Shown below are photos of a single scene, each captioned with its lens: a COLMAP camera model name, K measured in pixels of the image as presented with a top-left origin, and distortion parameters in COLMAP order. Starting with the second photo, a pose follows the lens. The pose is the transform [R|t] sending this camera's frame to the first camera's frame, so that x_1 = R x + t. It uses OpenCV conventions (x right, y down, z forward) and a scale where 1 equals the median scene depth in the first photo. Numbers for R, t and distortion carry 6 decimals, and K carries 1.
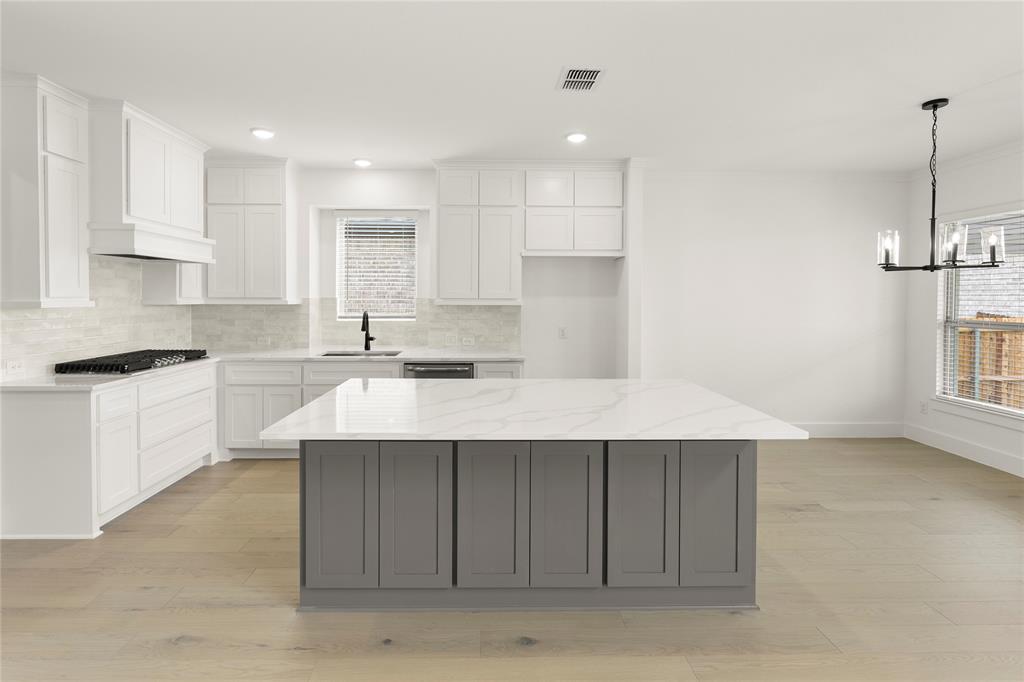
lens RADIAL K [[471.3, 0, 486.4], [0, 471.3, 302.8], [0, 0, 1]] dist [-0.001768, -0.000268]
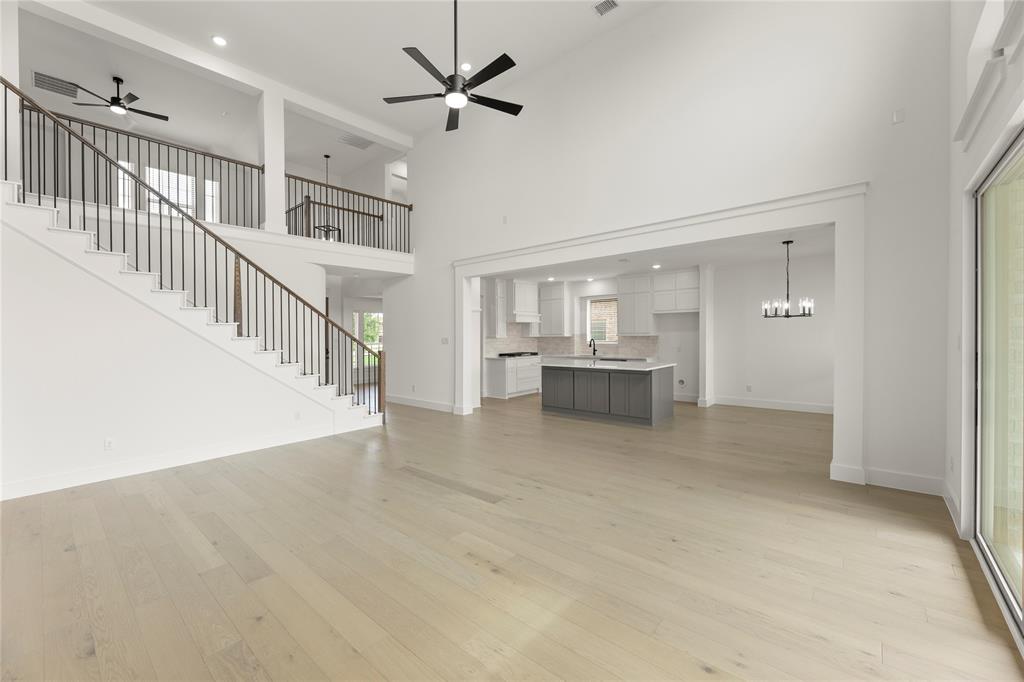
lens RADIAL K [[413.5, 0, 508.9], [0, 413.5, 337.4], [0, 0, 1]] dist [-0.002446, -0.000578]
pose [[0.745875, -0.009042, -0.666024, 0.904659], [0.008324, 0.999956, -0.004253, 0.015491], [0.666034, -0.002372, 0.745918, -0.951937]]
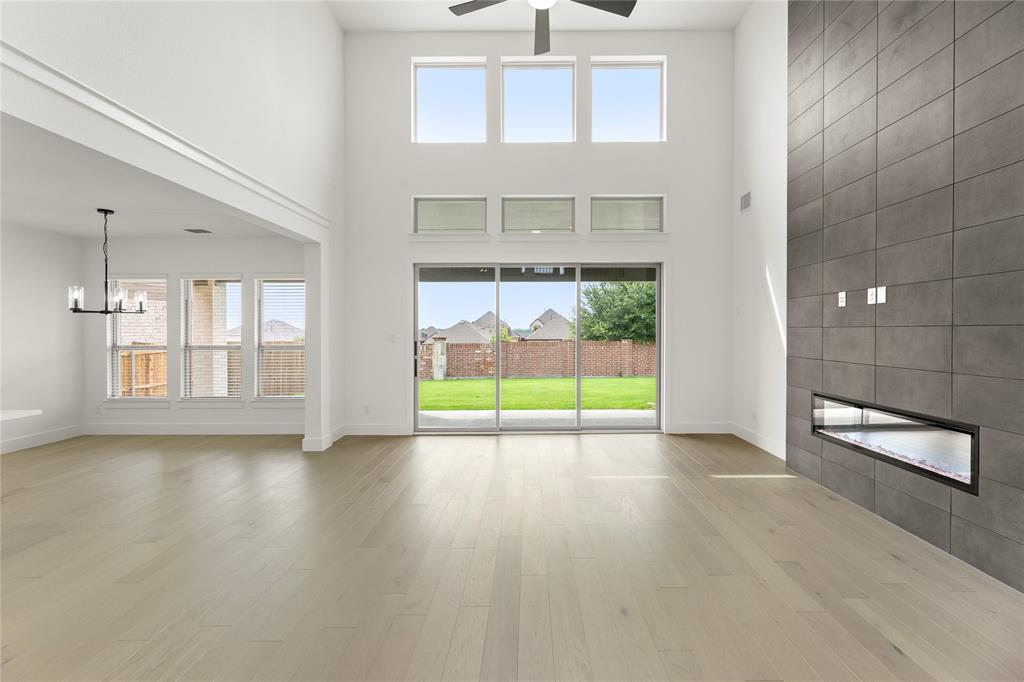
lens RADIAL K [[430.3, 0, 530.7], [0, 430.3, 334.7], [0, 0, 1]] dist [-0.000468, -0.000027]
pose [[0.015419, -0.012647, 0.999801, -0.365802], [0.013808, 0.999827, 0.012434, 0.002911], [-0.999786, 0.013613, 0.015591, -0.344872]]
